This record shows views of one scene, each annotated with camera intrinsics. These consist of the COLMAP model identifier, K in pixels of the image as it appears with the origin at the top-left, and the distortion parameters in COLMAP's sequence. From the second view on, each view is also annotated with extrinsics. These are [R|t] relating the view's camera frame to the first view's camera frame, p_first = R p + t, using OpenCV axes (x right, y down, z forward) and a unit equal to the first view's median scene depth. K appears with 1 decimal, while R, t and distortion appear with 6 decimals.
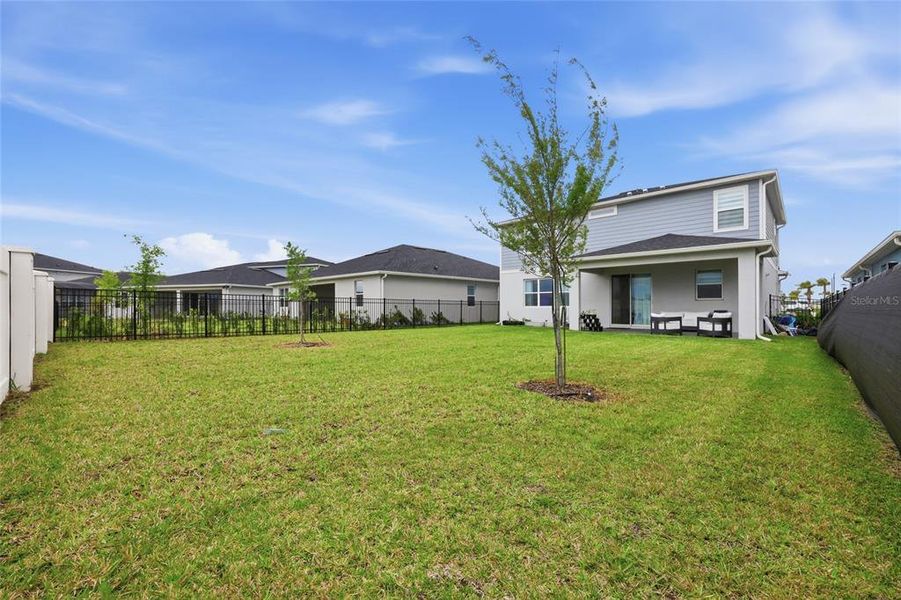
lens RADIAL K [[367.2, 0, 446.2], [0, 367.2, 303.6], [0, 0, 1]] dist [-0.003646, 0.000613]
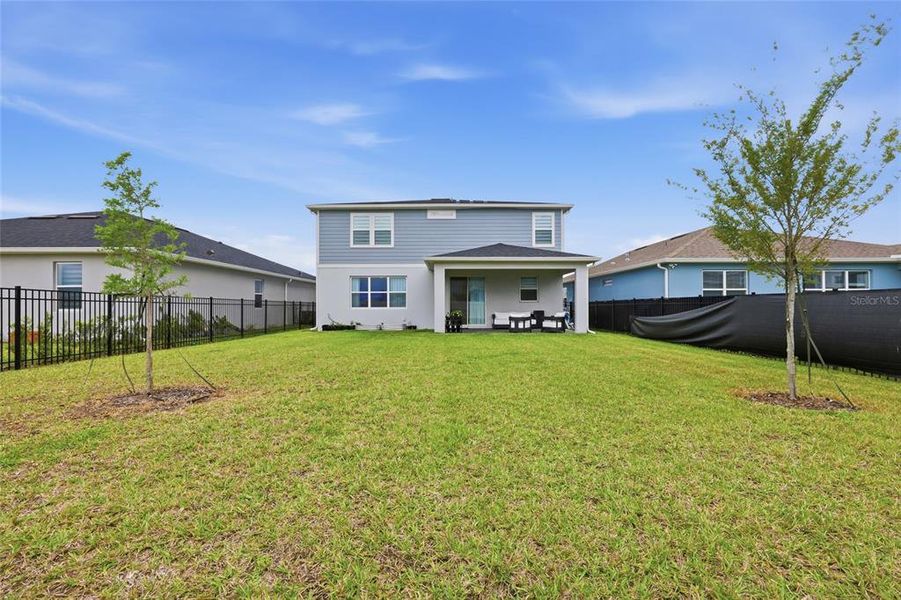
lens RADIAL K [[367.2, 0, 447.4], [0, 367.2, 304.7], [0, 0, 1]] dist [-0.003646, 0.000613]
pose [[0.716668, 0.003729, 0.697404, -0.232368], [-0.003874, 0.999992, -0.001366, 0.001178], [-0.697404, -0.001723, 0.716677, 0.232292]]
